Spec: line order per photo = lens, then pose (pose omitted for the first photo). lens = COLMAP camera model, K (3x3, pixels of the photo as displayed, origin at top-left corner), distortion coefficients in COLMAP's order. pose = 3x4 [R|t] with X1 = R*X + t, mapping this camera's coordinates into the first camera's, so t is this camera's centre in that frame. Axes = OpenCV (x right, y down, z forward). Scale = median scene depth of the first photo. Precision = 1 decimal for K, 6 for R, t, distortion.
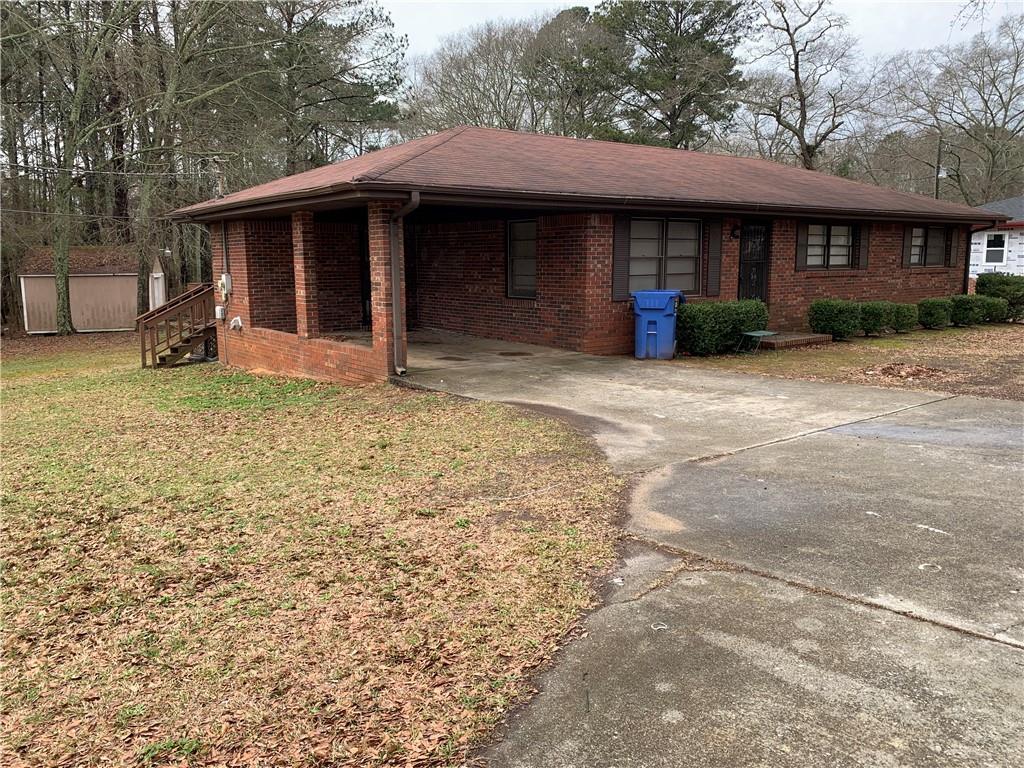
lens RADIAL K [[800.1, 0, 542.7], [0, 800.1, 389.0], [0, 0, 1]] dist [0.061344, -0.082697]
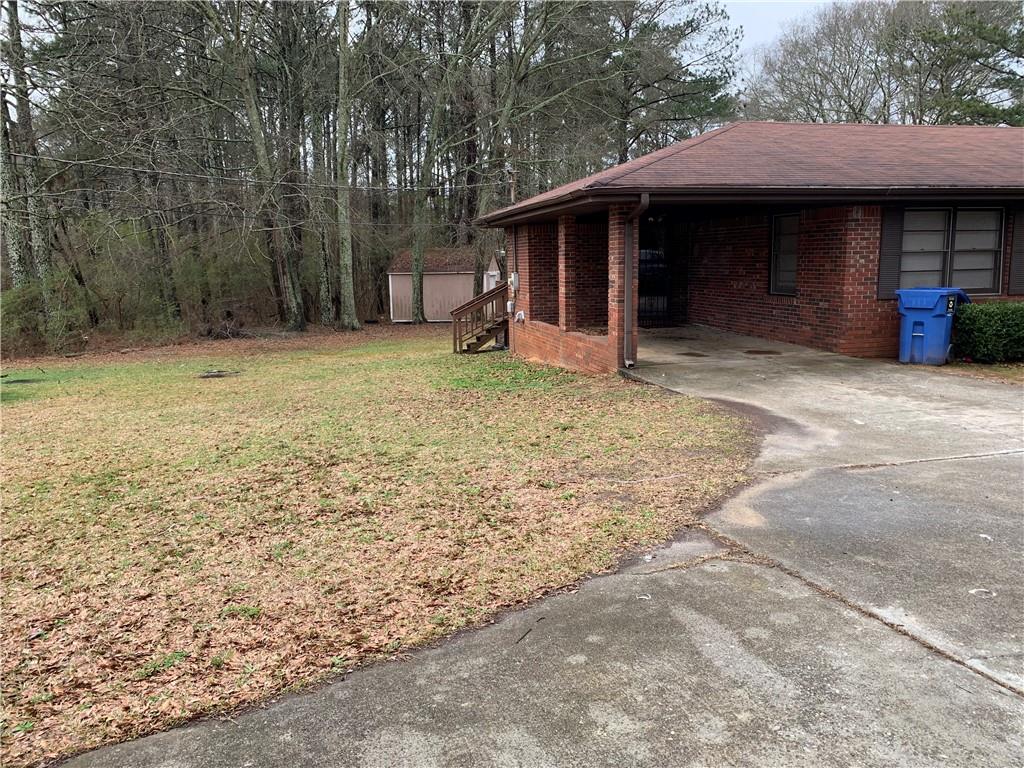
lens RADIAL K [[800.1, 0, 520.4], [0, 800.1, 388.0], [0, 0, 1]] dist [0.061344, -0.082697]
pose [[0.909905, 0.057329, -0.410835, 0.149413], [-0.055725, 0.998320, 0.015890, 0.000783], [0.411056, 0.008435, 0.911571, -0.025506]]
